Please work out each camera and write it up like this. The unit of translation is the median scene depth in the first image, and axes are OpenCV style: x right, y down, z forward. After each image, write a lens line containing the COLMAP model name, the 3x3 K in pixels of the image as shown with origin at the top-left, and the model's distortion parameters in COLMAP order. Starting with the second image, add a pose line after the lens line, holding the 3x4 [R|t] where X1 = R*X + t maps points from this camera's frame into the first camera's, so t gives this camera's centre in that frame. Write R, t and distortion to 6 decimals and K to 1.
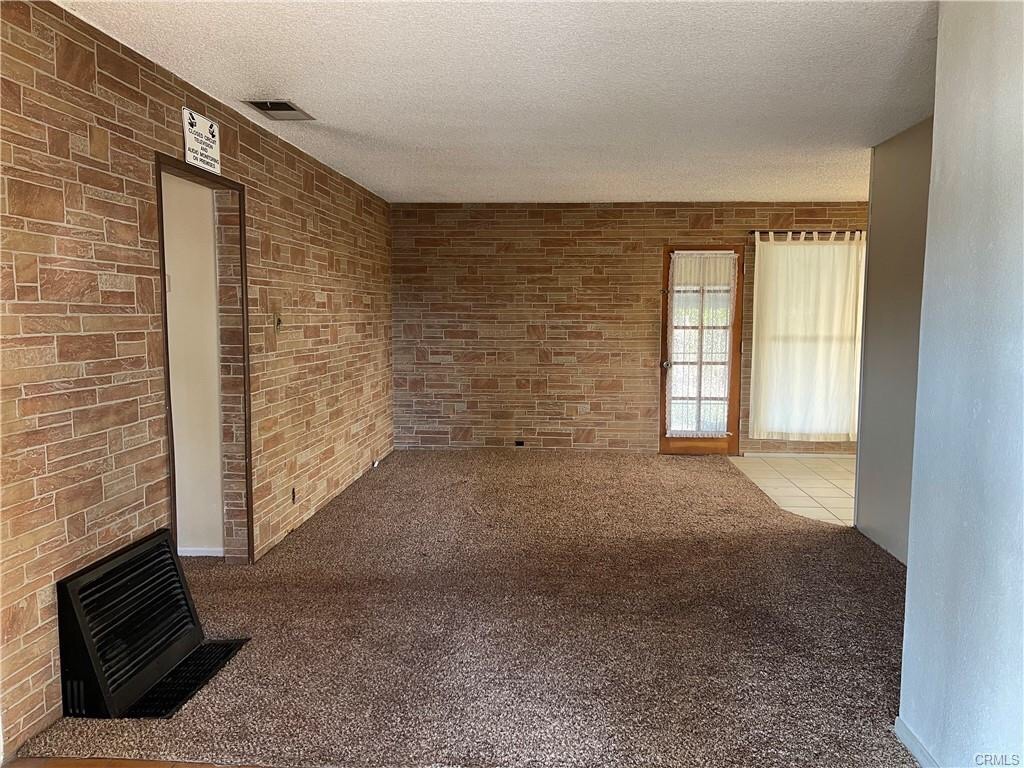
lens RADIAL K [[760.7, 0, 512.9], [0, 760.7, 382.6], [0, 0, 1]] dist [0.015371, -0.003561]
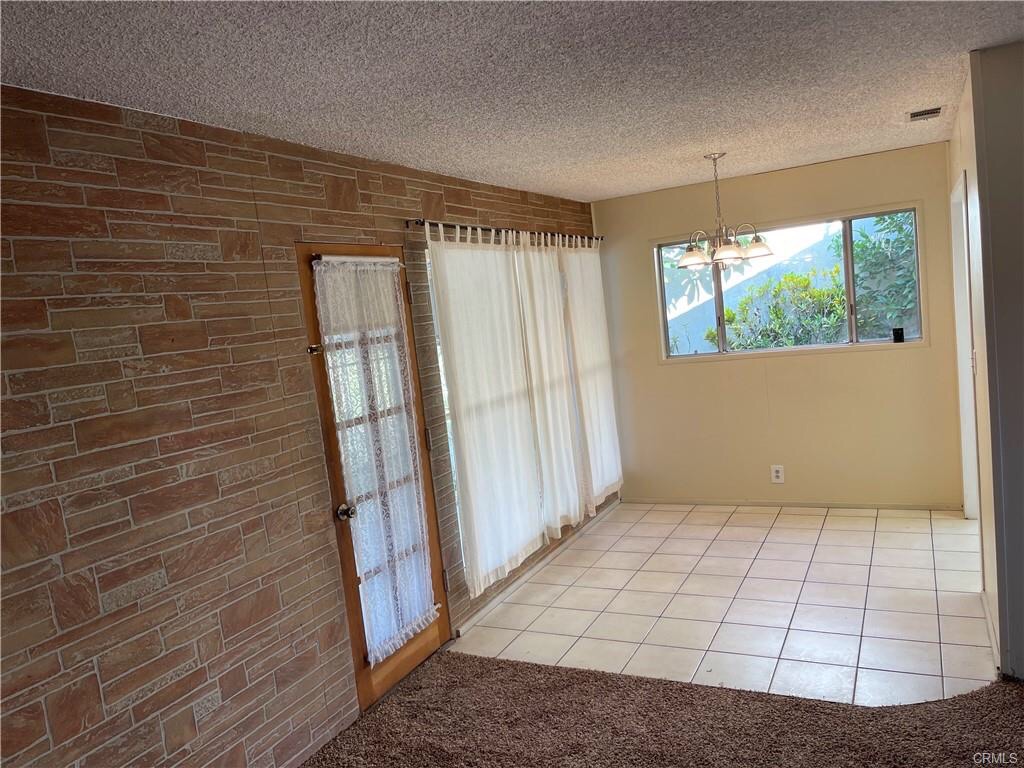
lens RADIAL K [[760.7, 0, 513.4], [0, 760.7, 382.4], [0, 0, 1]] dist [0.015371, -0.003561]
pose [[0.385848, -0.131711, 0.913112, -0.153029], [0.189045, 0.980042, 0.061482, -0.105832], [-0.902986, 0.148896, 0.403047, 0.723381]]
